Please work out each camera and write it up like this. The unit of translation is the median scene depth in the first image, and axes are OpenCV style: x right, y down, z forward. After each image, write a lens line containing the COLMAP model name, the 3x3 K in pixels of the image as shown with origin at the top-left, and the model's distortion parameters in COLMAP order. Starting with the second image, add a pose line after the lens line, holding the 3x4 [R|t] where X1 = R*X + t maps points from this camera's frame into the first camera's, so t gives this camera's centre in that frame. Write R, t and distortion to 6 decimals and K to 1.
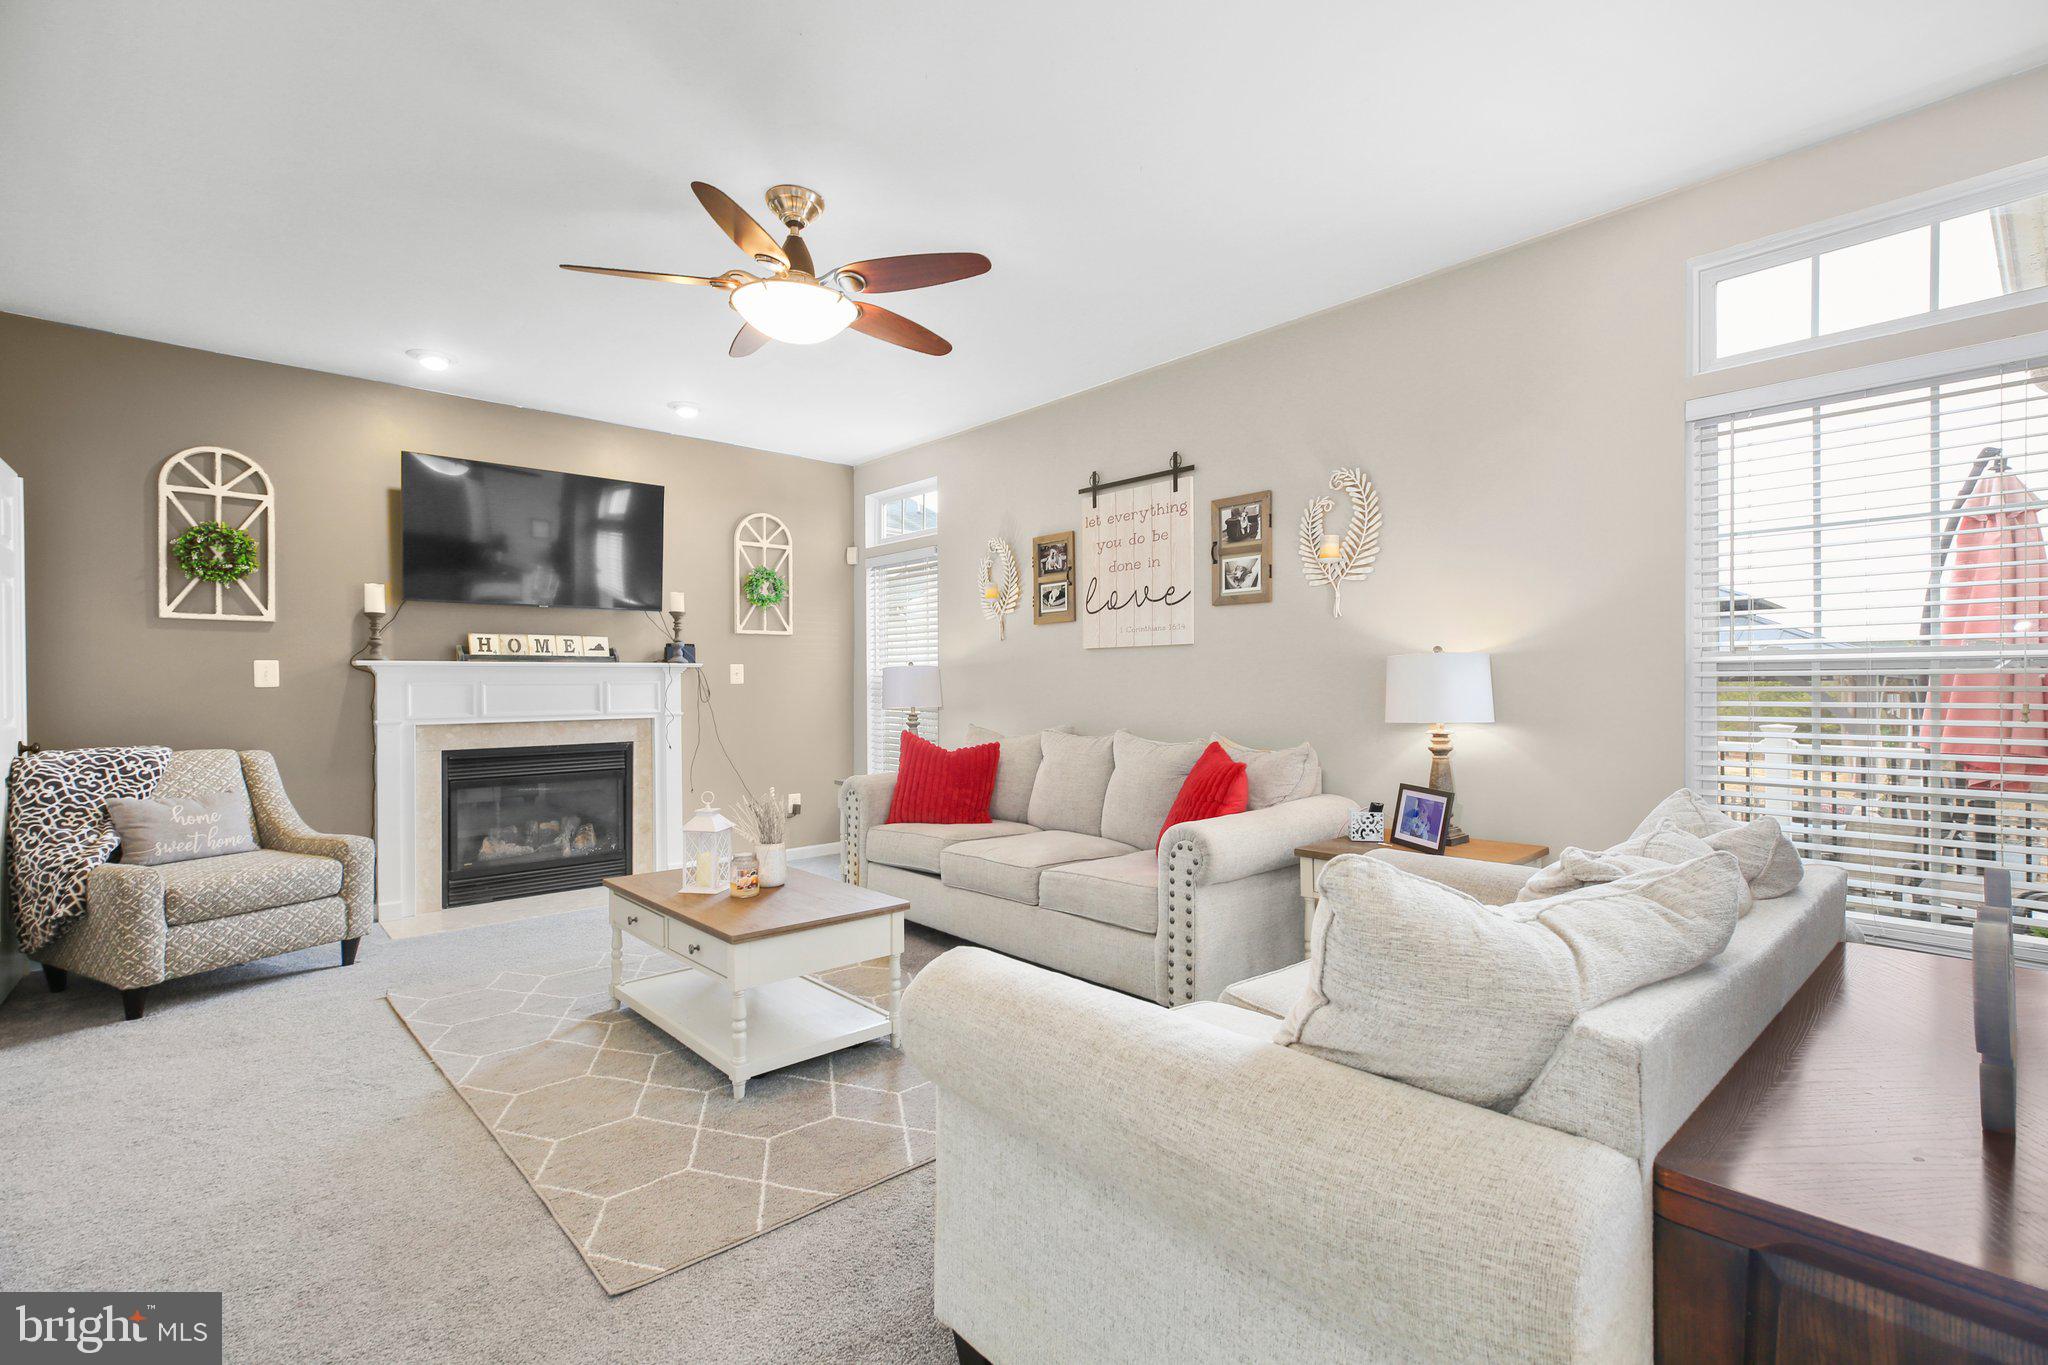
lens RADIAL K [[924.2, 0, 1071.9], [0, 924.2, 678.3], [0, 0, 1]] dist [0.010505, -0.000546]
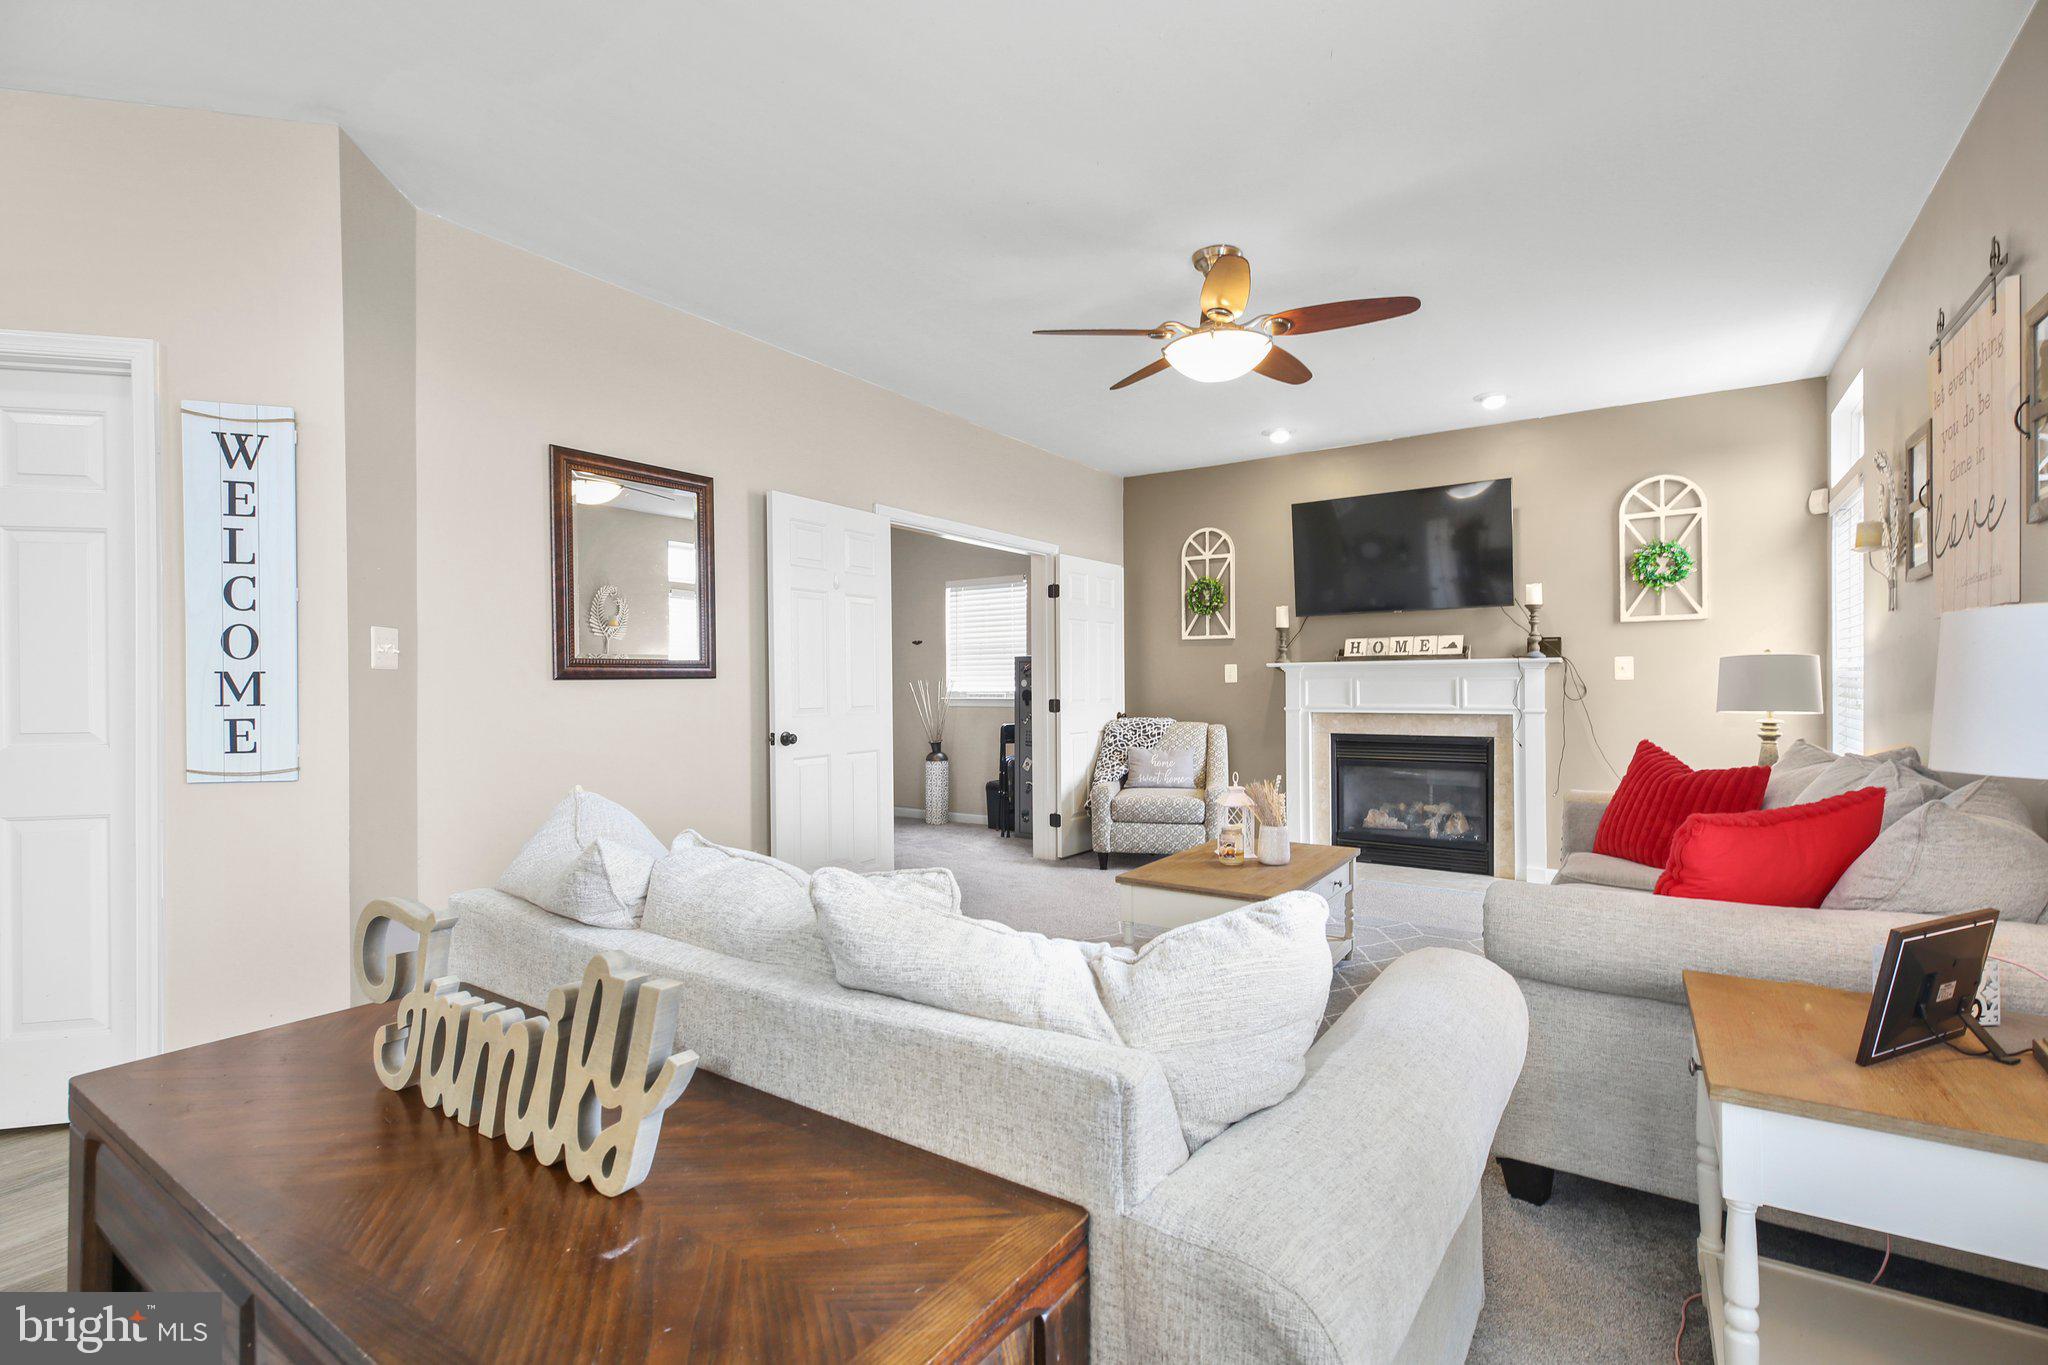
lens RADIAL K [[924.2, 0, 1027.7], [0, 924.2, 685.9], [0, 0, 1]] dist [0.010505, -0.000546]
pose [[0.229455, 0.001954, -0.973317, 0.434659], [0.006160, 0.999975, 0.003460, 0.006632], [0.973300, -0.006789, 0.229437, 0.304552]]
